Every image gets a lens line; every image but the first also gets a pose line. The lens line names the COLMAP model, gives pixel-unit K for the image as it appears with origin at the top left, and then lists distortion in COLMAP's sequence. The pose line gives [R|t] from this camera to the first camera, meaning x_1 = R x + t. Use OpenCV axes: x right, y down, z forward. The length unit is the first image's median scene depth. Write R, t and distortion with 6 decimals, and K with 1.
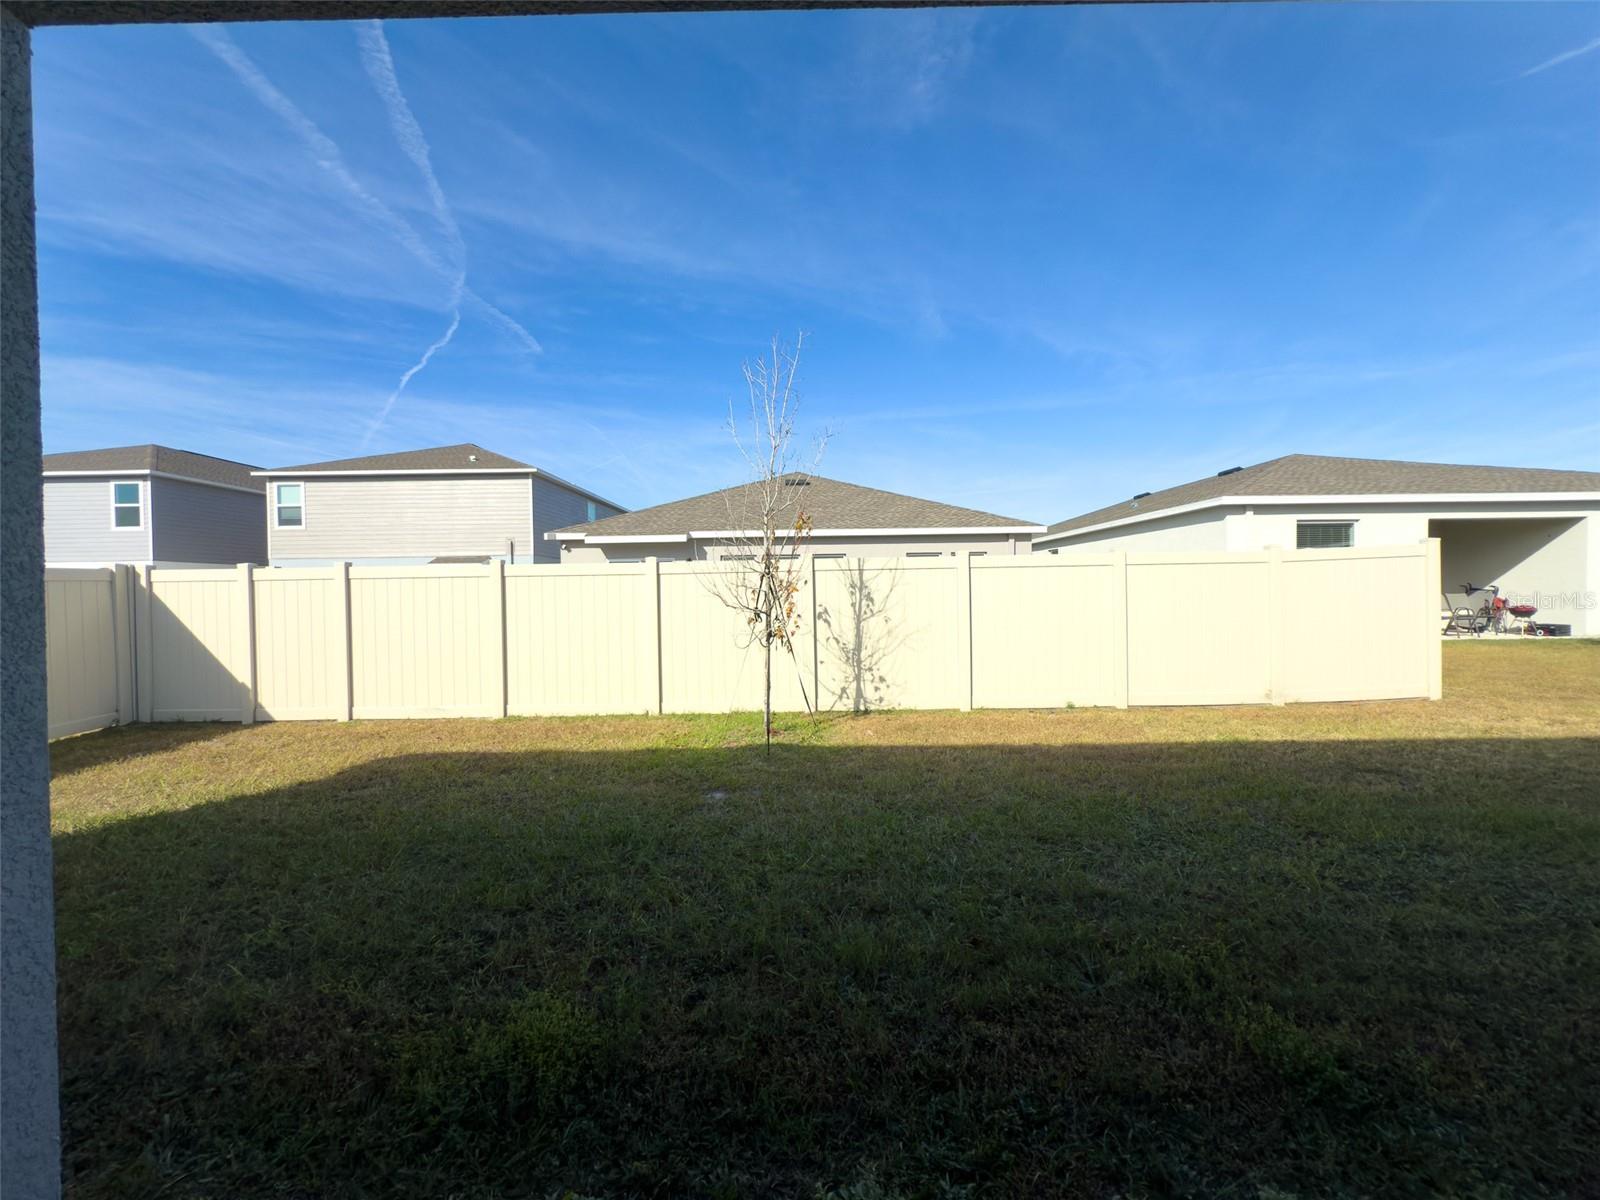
lens RADIAL K [[634.8, 0, 800.5], [0, 634.8, 596.1], [0, 0, 1]] dist [0.000687, 0.000568]
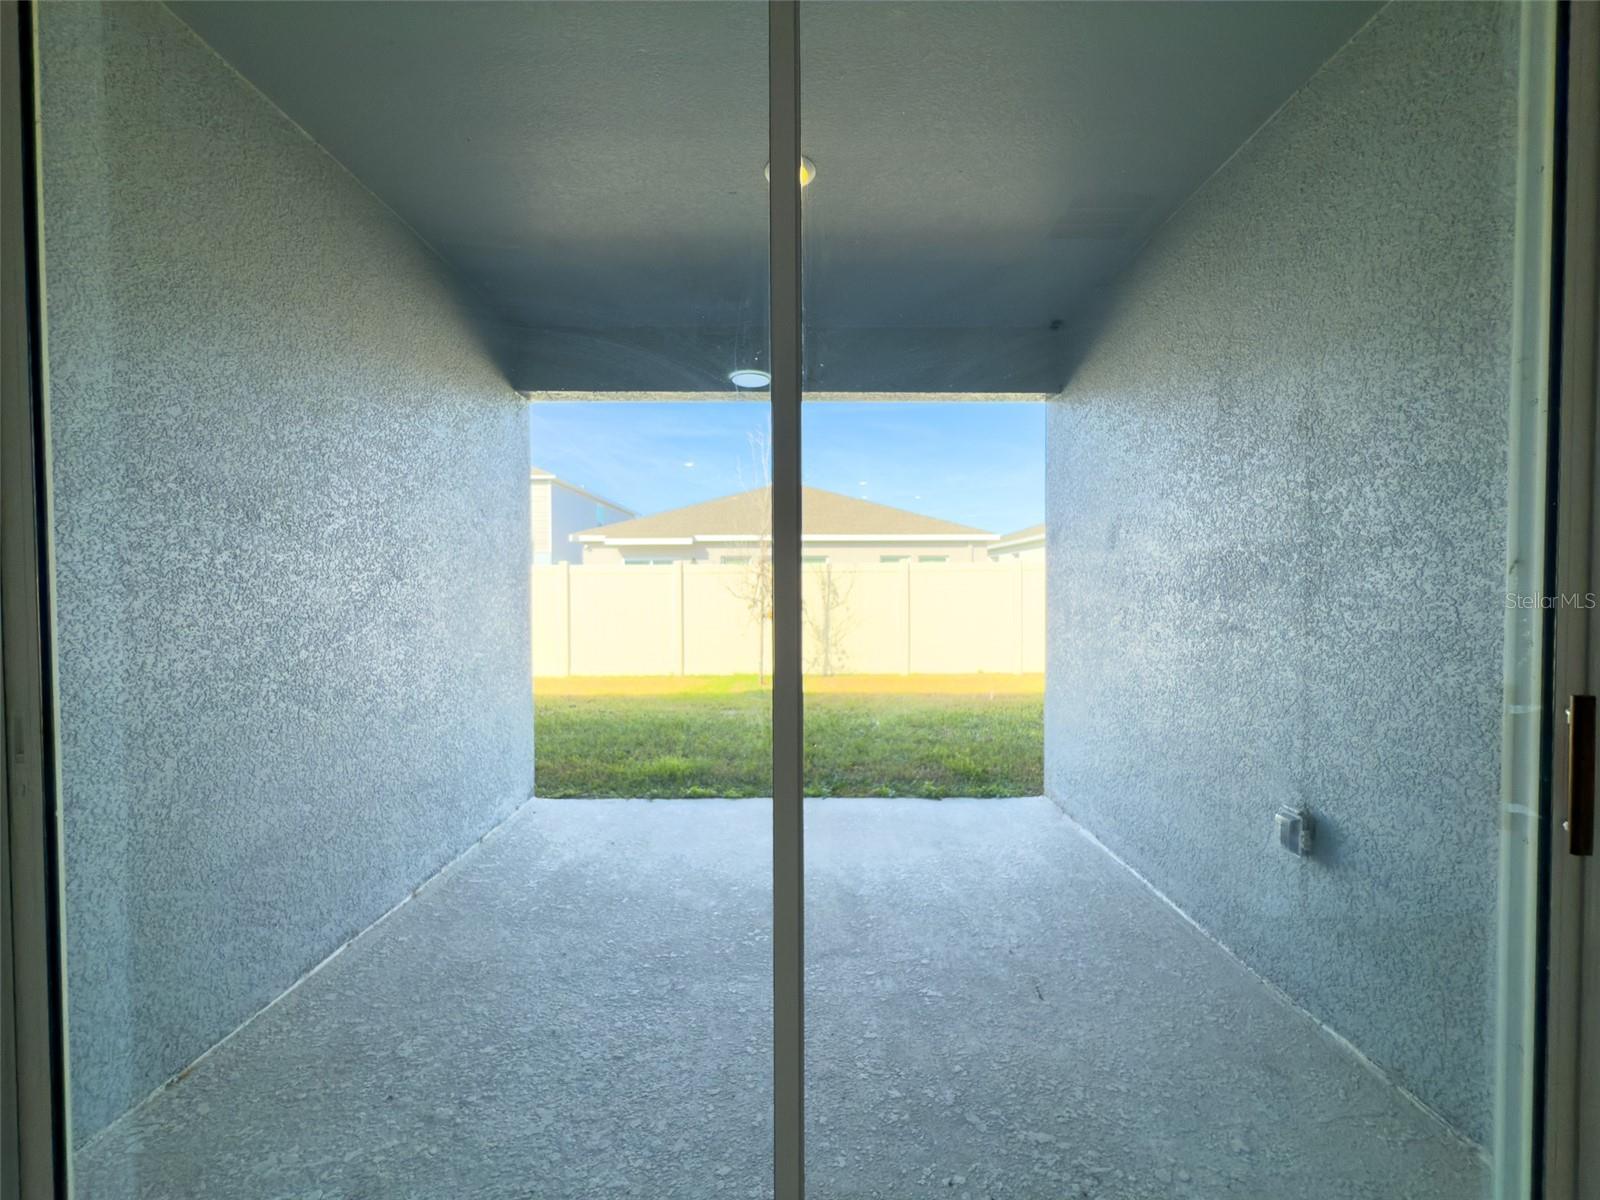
lens RADIAL K [[634.8, 0, 809.4], [0, 634.8, 599.6], [0, 0, 1]] dist [0.000687, 0.000568]
pose [[0.999581, 0.011178, 0.026684, 0.015863], [-0.011467, 0.999877, 0.010709, 0.003792], [-0.026561, -0.011010, 0.999587, -0.372743]]
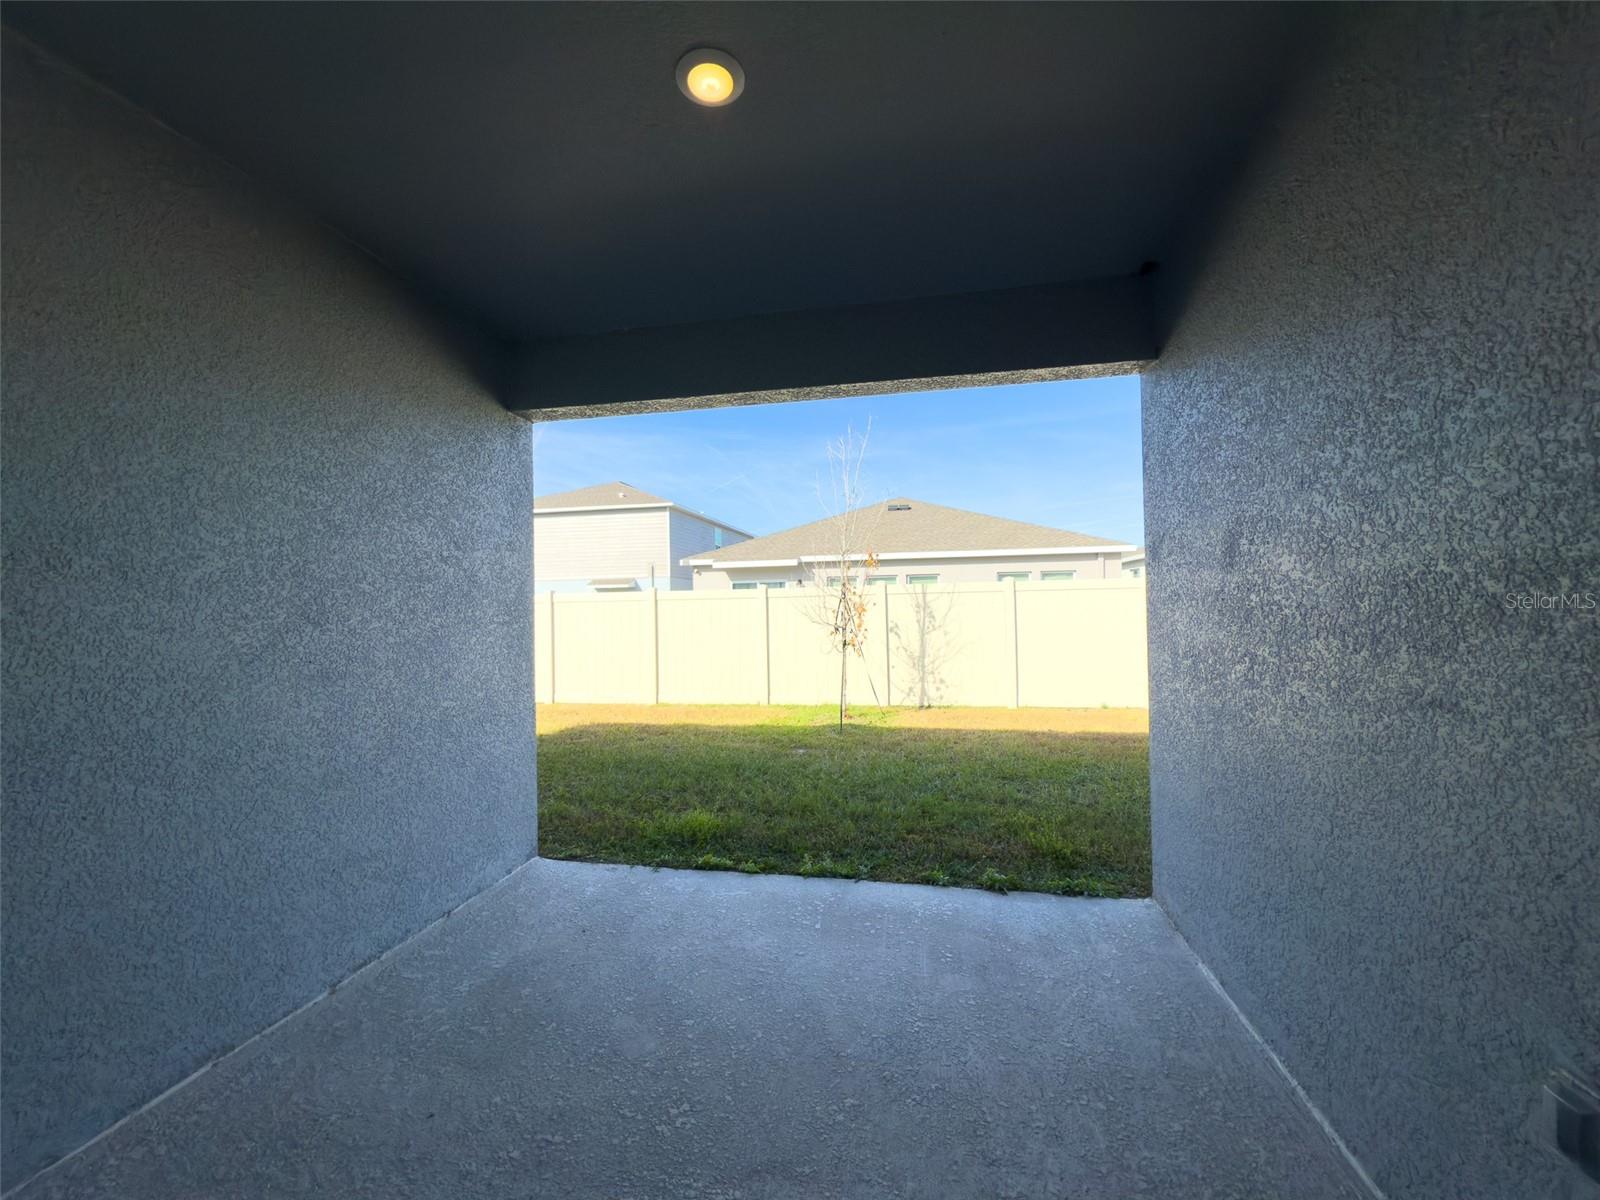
lens RADIAL K [[634.8, 0, 808.4], [0, 634.8, 599.3], [0, 0, 1]] dist [0.000687, 0.000568]
pose [[0.984496, -0.004723, -0.175342, 0.089539], [0.001749, 0.999852, -0.017113, -0.008539], [0.175397, 0.016542, 0.984359, -0.275232]]
